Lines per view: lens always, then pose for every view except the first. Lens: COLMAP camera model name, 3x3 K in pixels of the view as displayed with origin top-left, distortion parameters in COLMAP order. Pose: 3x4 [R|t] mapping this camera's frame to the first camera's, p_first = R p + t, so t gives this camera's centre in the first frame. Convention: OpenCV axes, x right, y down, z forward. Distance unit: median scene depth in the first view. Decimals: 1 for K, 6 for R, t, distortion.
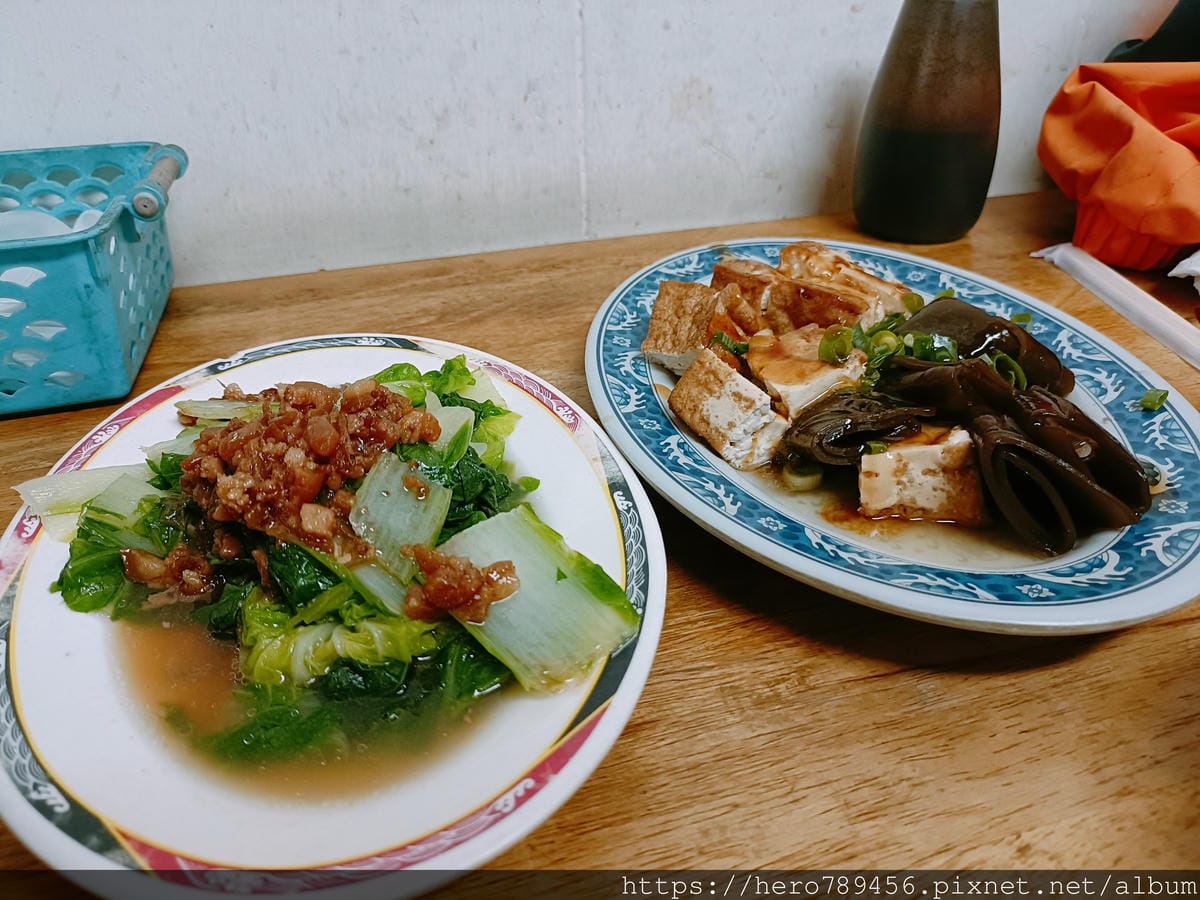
lens RADIAL K [[884.1, 0, 600.0], [0, 884.1, 450.0], [0, 0, 1]] dist [0.108082, -0.137078]
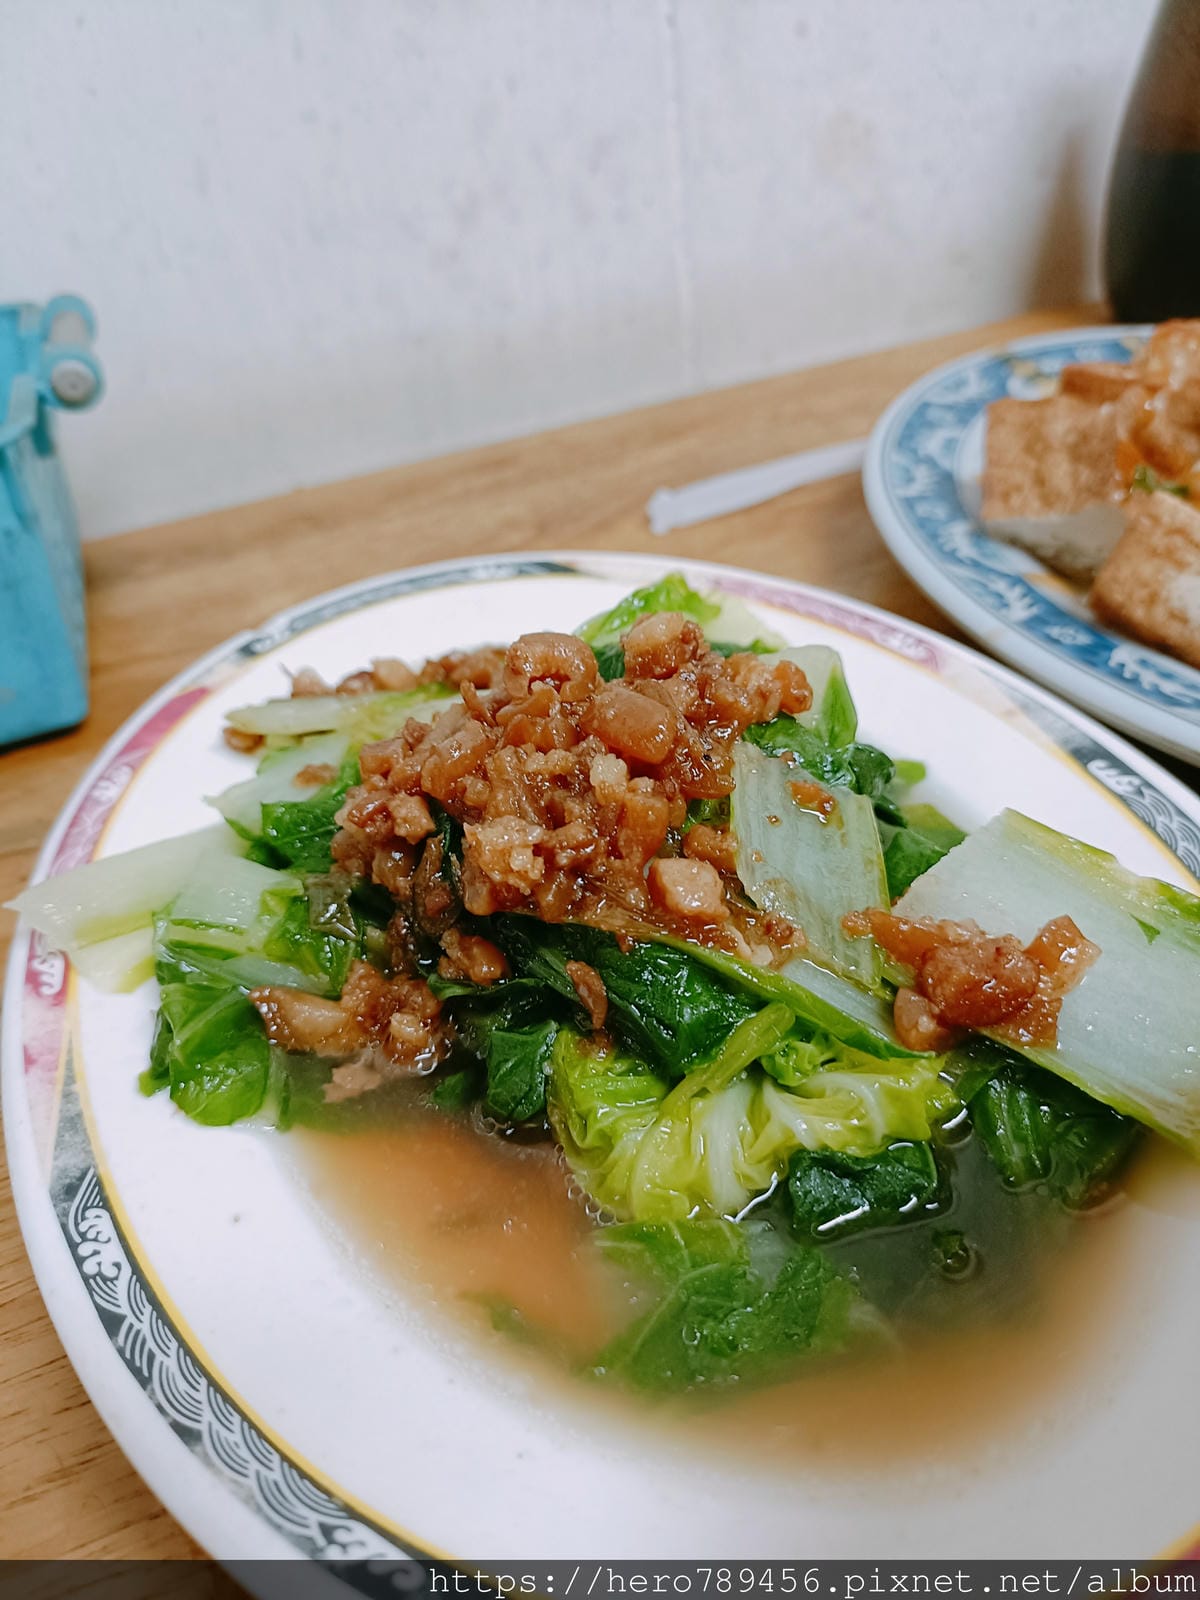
lens RADIAL K [[1174.4, 0, 600.0], [0, 1174.4, 800.0], [0, 0, 1]] dist [0.071819, -0.163436]
pose [[0.989036, -0.135292, 0.059188, -0.357053], [0.131646, 0.989375, 0.061700, -0.016911], [-0.066906, -0.053232, 0.996338, 0.305798]]
